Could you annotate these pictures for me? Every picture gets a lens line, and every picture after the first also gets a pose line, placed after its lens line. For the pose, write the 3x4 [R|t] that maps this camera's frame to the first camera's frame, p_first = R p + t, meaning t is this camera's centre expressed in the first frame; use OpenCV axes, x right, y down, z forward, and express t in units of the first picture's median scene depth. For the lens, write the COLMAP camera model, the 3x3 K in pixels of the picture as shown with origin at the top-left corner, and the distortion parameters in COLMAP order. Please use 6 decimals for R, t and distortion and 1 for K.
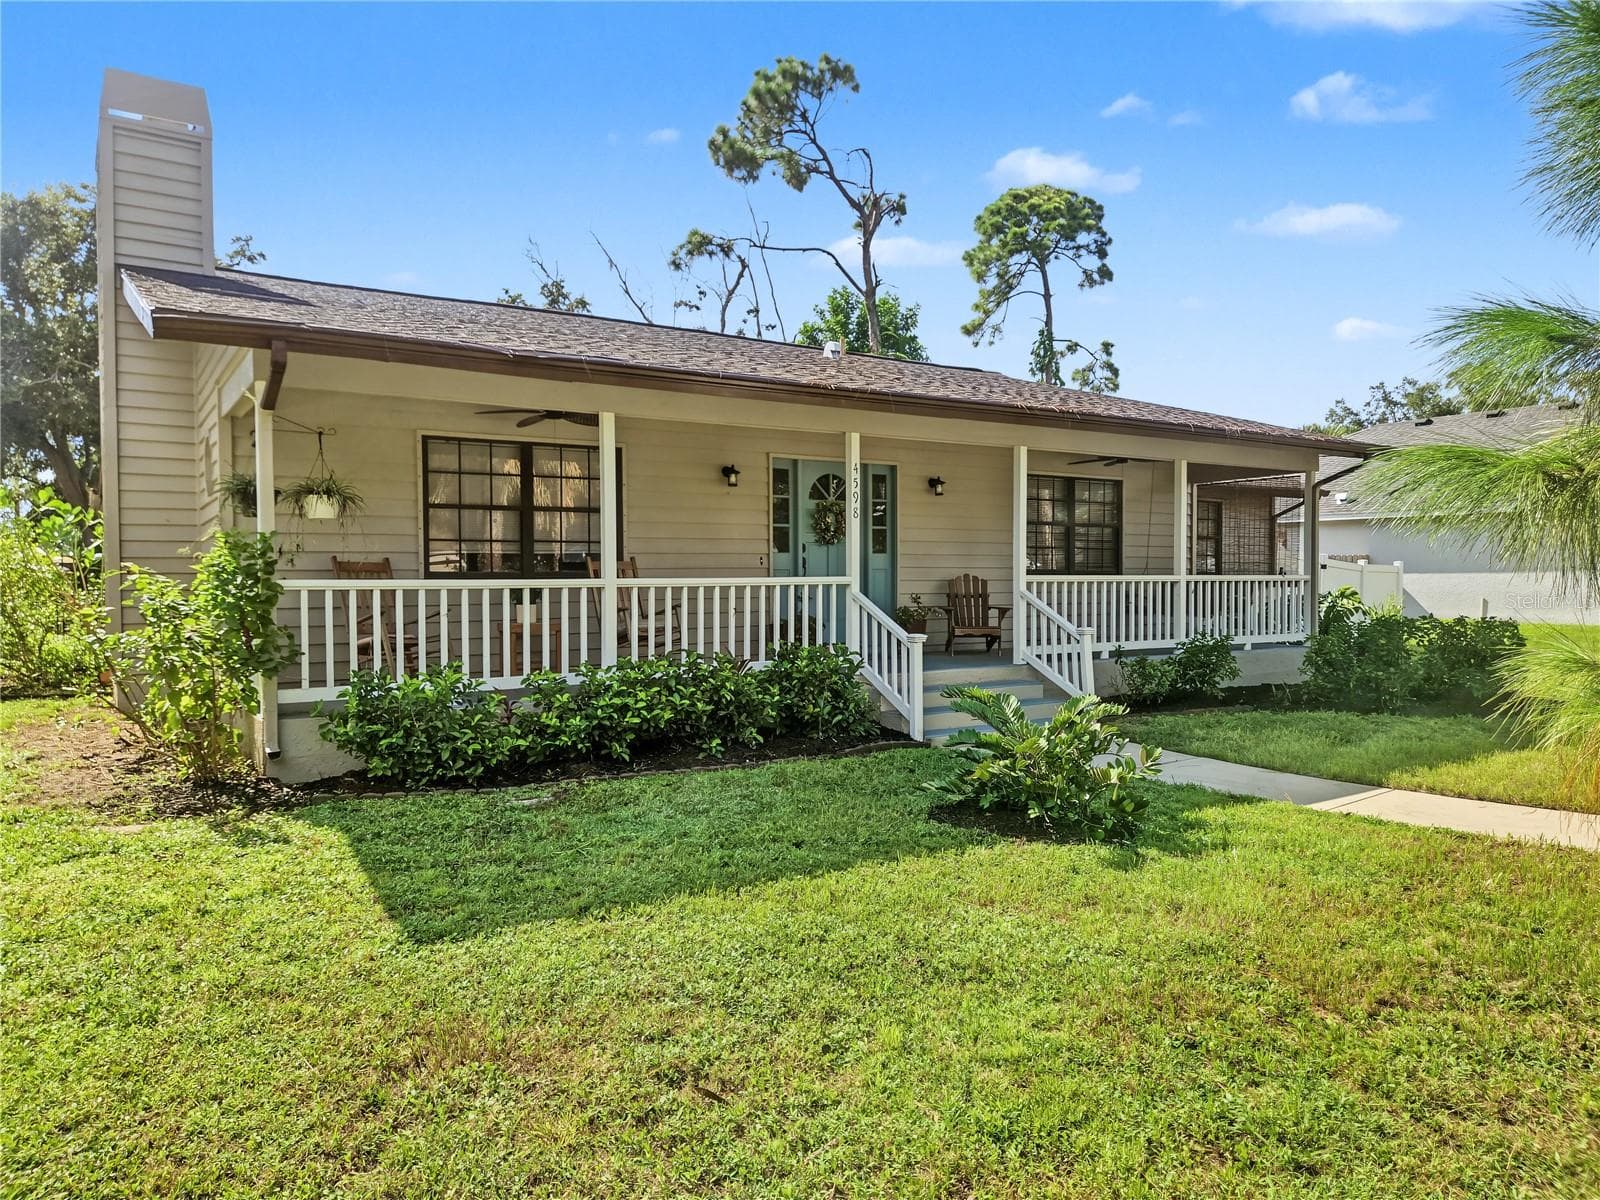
lens RADIAL K [[981.0, 0, 832.8], [0, 981.0, 599.5], [0, 0, 1]] dist [0.029507, -0.001325]
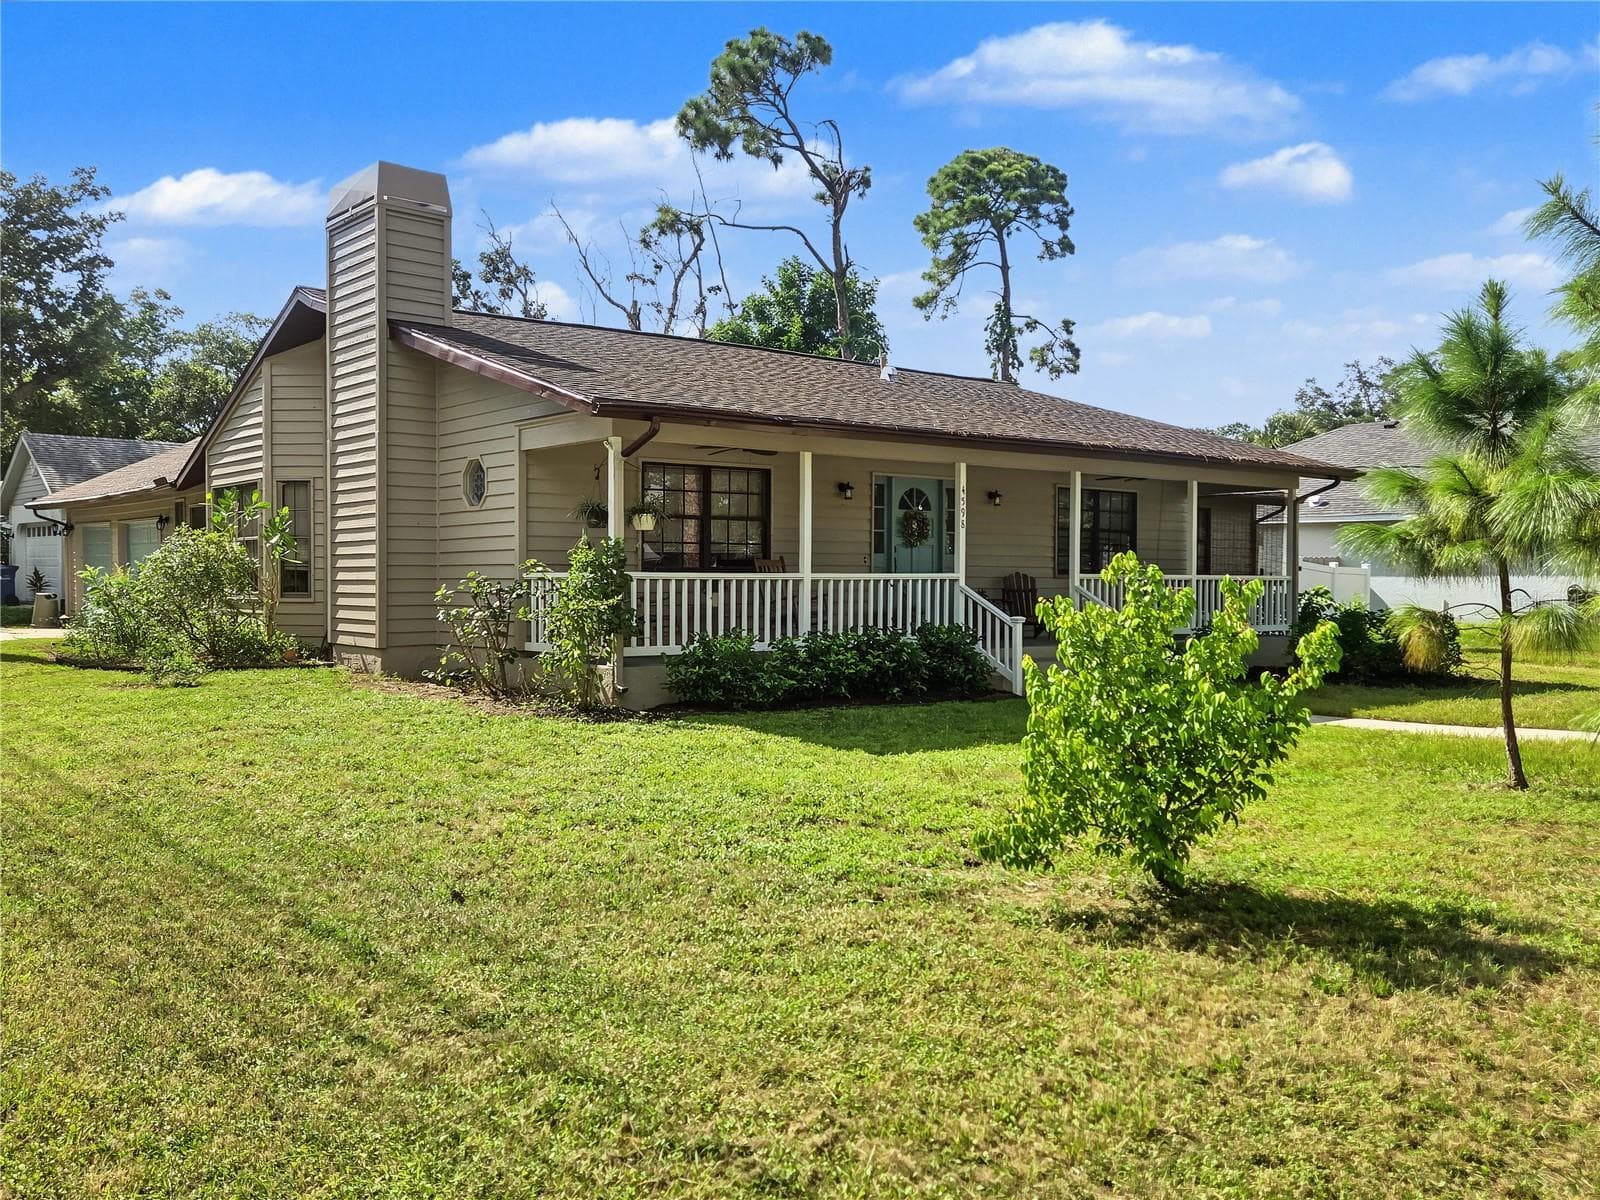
lens RADIAL K [[1369.4, 0, 801.1], [0, 1369.4, 568.8], [0, 0, 1]] dist [0.054817, 0.000860]
pose [[0.992646, 0.009282, 0.120701, -0.150320], [-0.005737, 0.999543, -0.029681, 0.009694], [-0.120921, 0.028771, 0.992245, -0.285462]]
